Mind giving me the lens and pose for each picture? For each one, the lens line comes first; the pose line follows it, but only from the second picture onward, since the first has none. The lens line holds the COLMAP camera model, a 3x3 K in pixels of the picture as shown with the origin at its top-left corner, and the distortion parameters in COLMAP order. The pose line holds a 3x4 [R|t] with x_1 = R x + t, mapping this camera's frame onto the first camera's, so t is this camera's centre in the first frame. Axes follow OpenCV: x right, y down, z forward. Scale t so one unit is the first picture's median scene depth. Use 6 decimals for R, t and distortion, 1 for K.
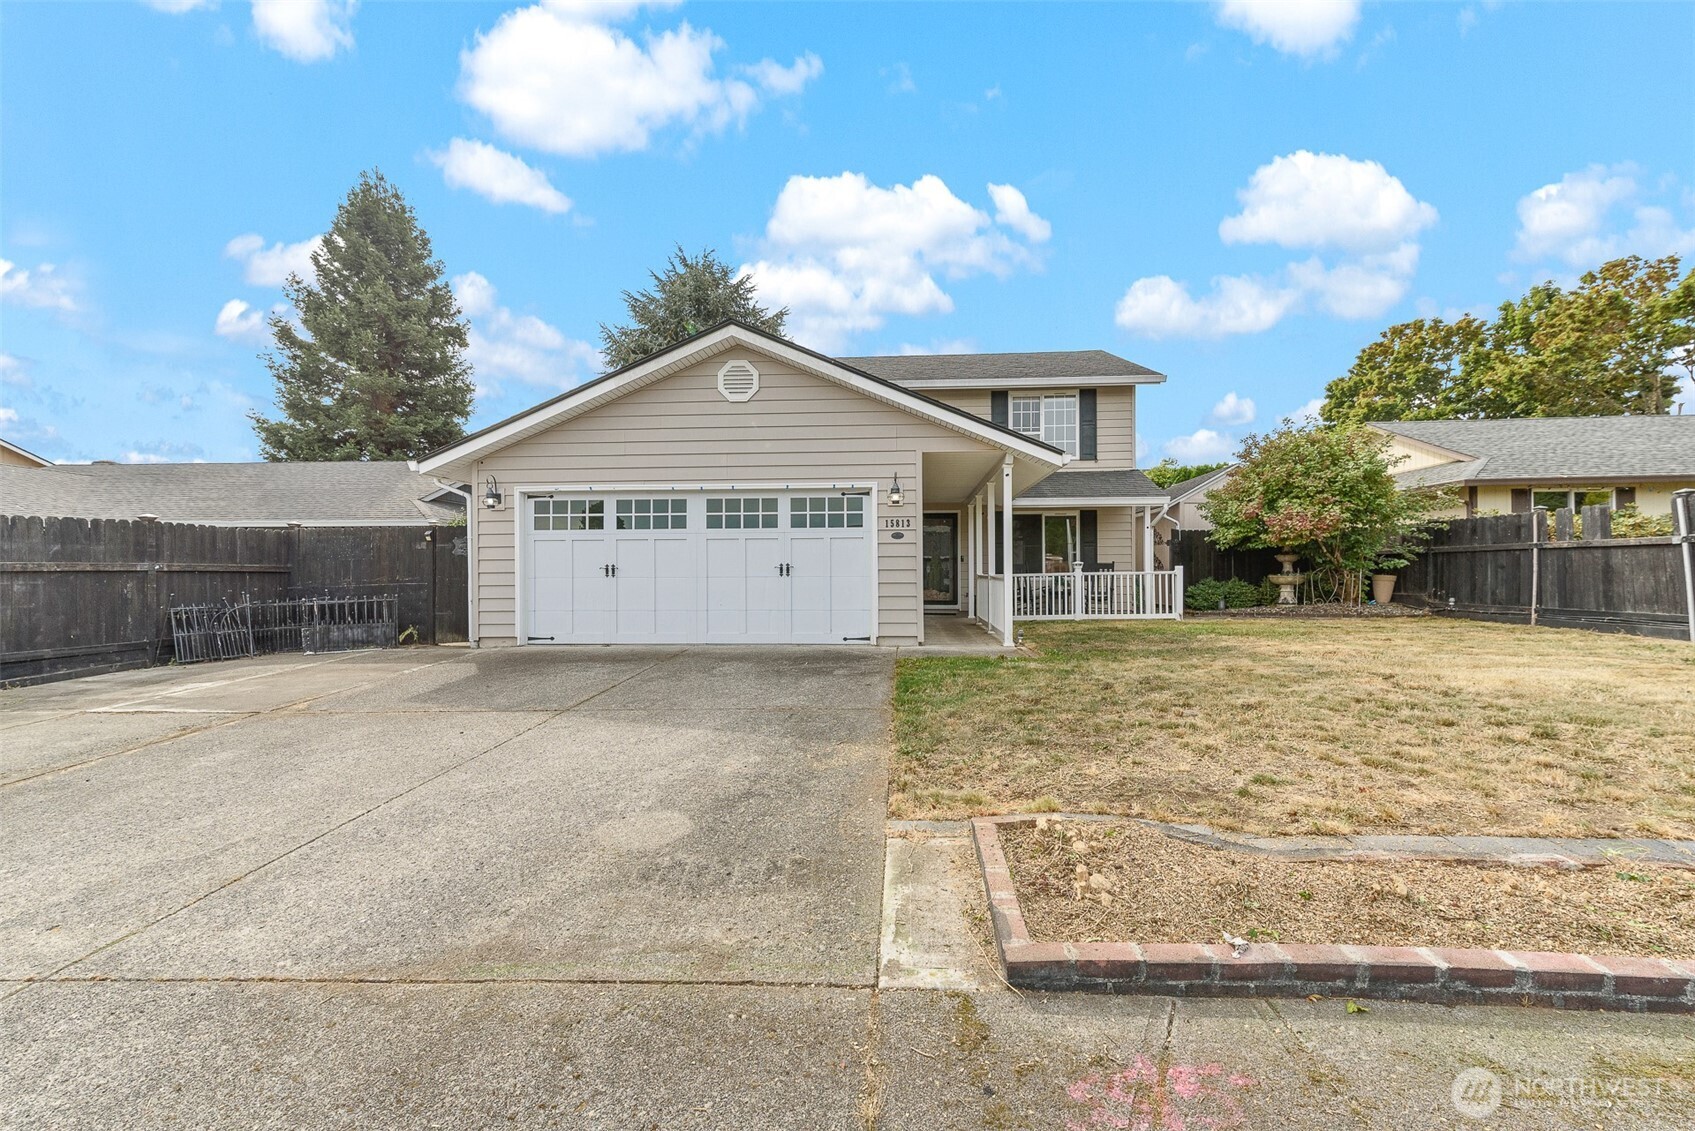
lens RADIAL K [[721.7, 0, 863.2], [0, 721.7, 576.8], [0, 0, 1]] dist [0.016981, 0.001315]
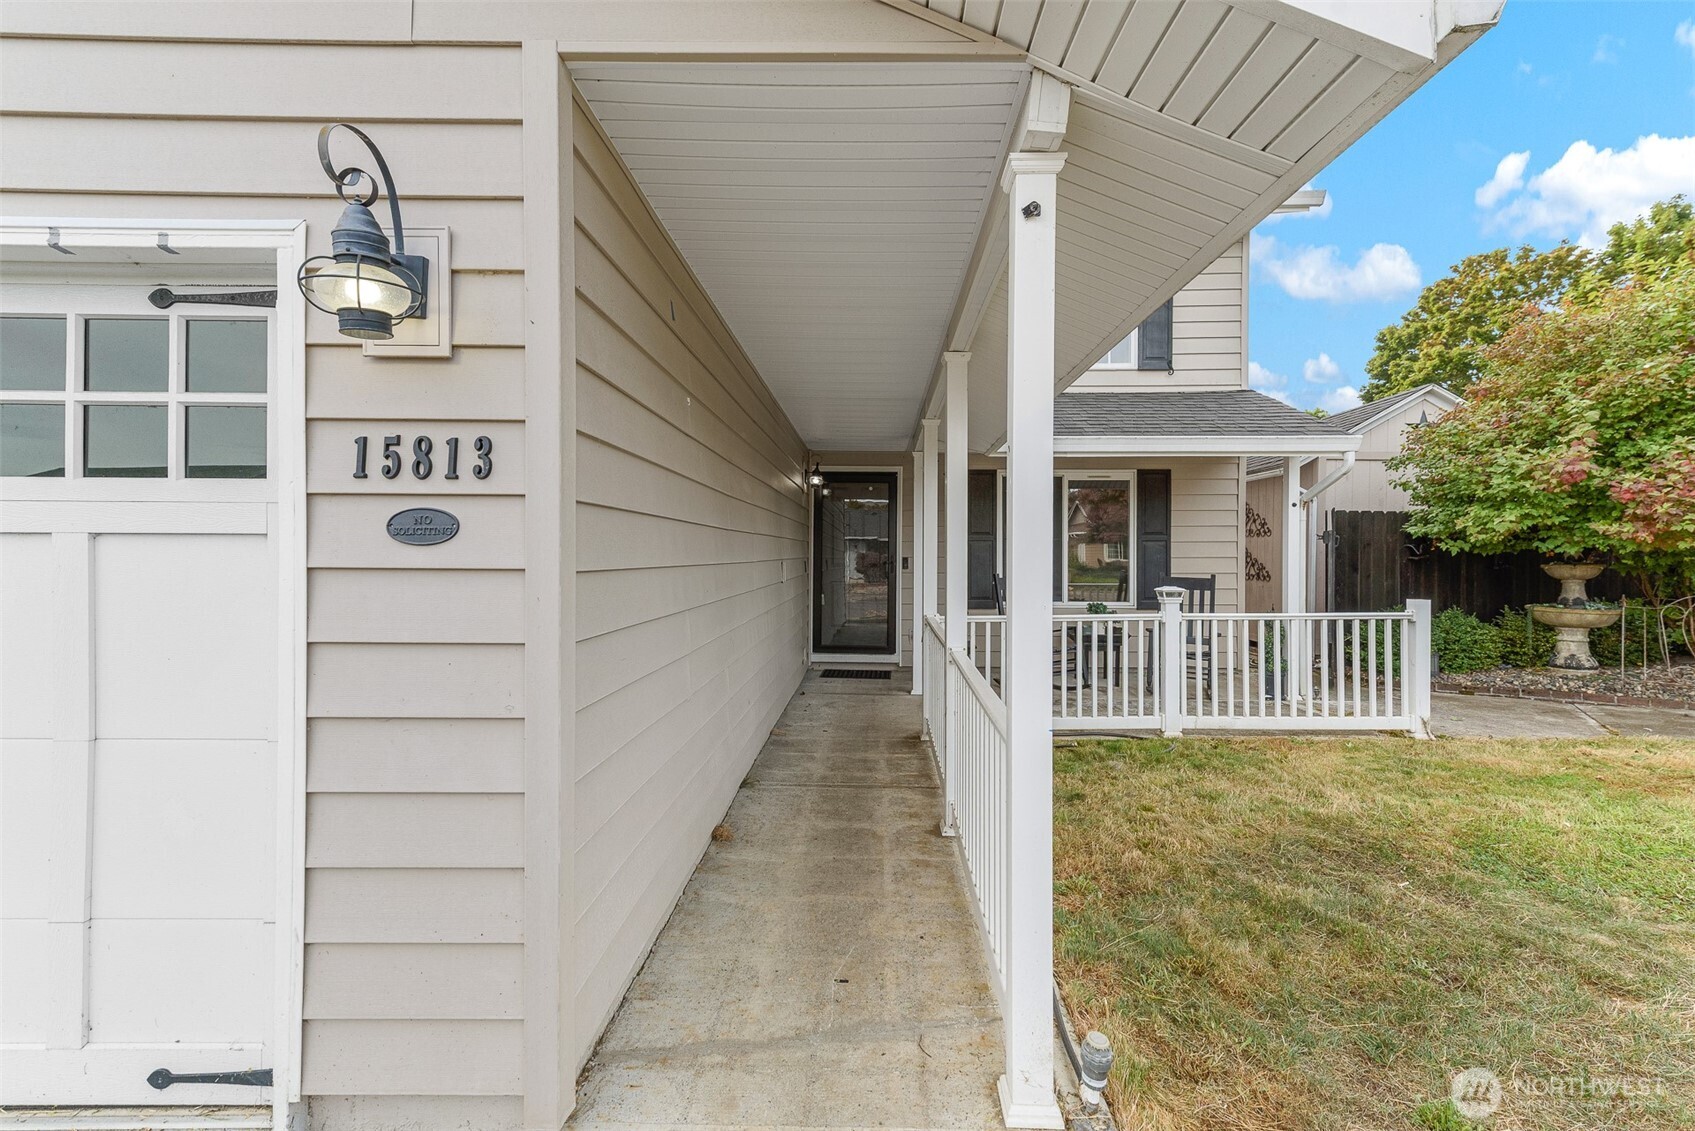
lens RADIAL K [[721.7, 0, 873.4], [0, 721.7, 563.5], [0, 0, 1]] dist [0.016981, 0.001315]
pose [[0.998951, 0.007199, 0.045215, 0.134712], [-0.007804, 0.999882, 0.013214, -0.045749], [-0.045114, -0.013553, 0.998890, 0.727455]]
